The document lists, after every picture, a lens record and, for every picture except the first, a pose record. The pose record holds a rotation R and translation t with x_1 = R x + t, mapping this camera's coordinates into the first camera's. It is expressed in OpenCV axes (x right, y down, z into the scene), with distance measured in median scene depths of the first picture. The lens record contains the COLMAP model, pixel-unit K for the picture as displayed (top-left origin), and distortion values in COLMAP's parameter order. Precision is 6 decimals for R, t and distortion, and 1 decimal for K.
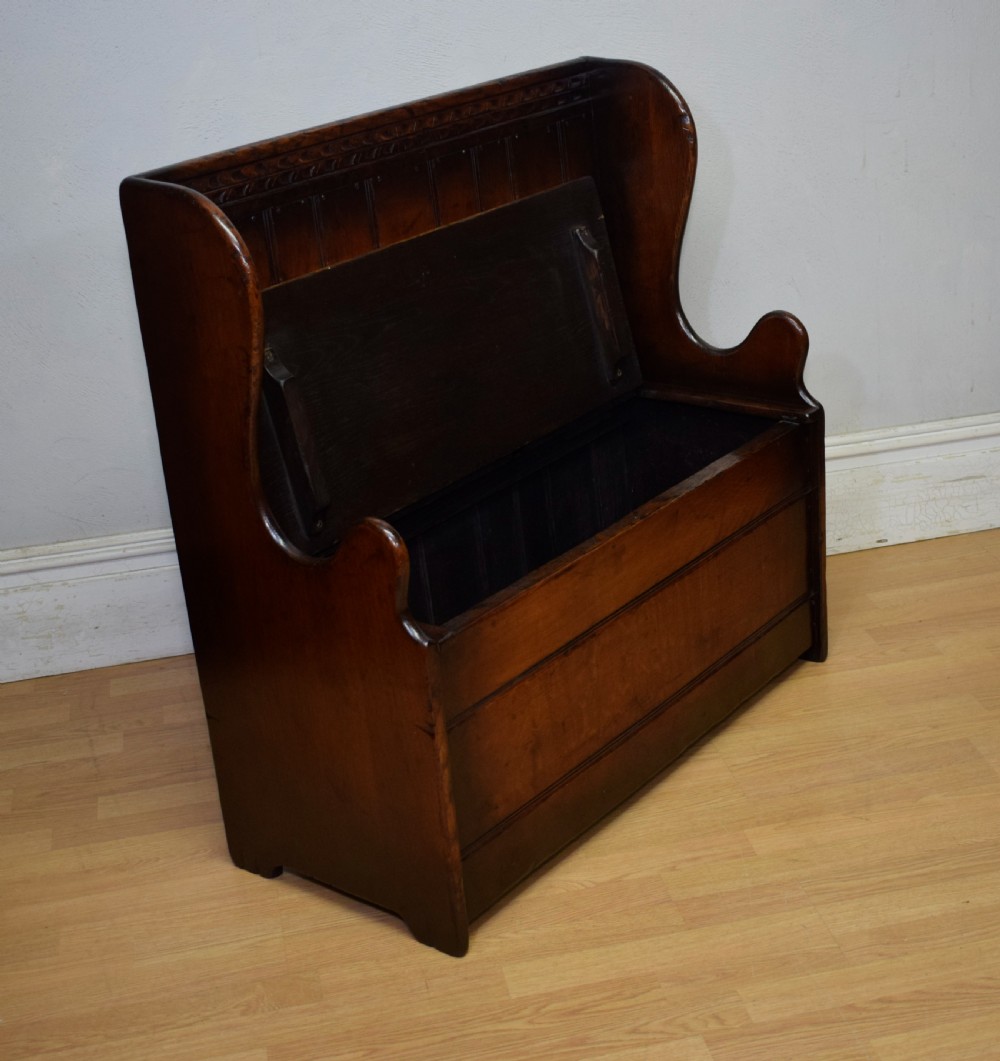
lens RADIAL K [[1787.9, 0, 567.0], [0, 1787.9, 543.2], [0, 0, 1]] dist [-0.031748, -0.005479]
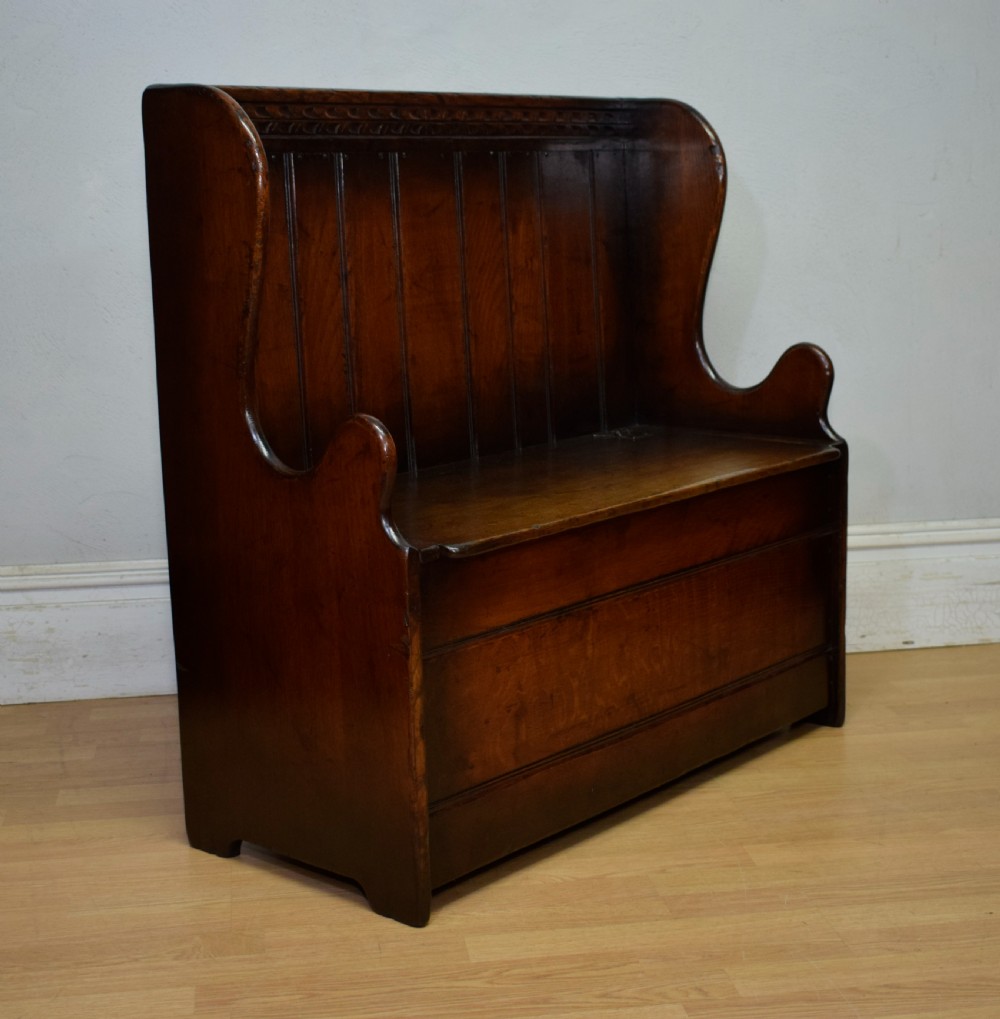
lens RADIAL K [[1762.0, 0, 475.8], [0, 1762.0, 513.4], [0, 0, 1]] dist [-0.026172, -0.033624]
pose [[0.995072, 0.057601, -0.080706, 0.025276], [-0.073117, 0.976051, -0.204887, 0.185481], [0.066972, 0.209779, 0.975453, 0.077736]]
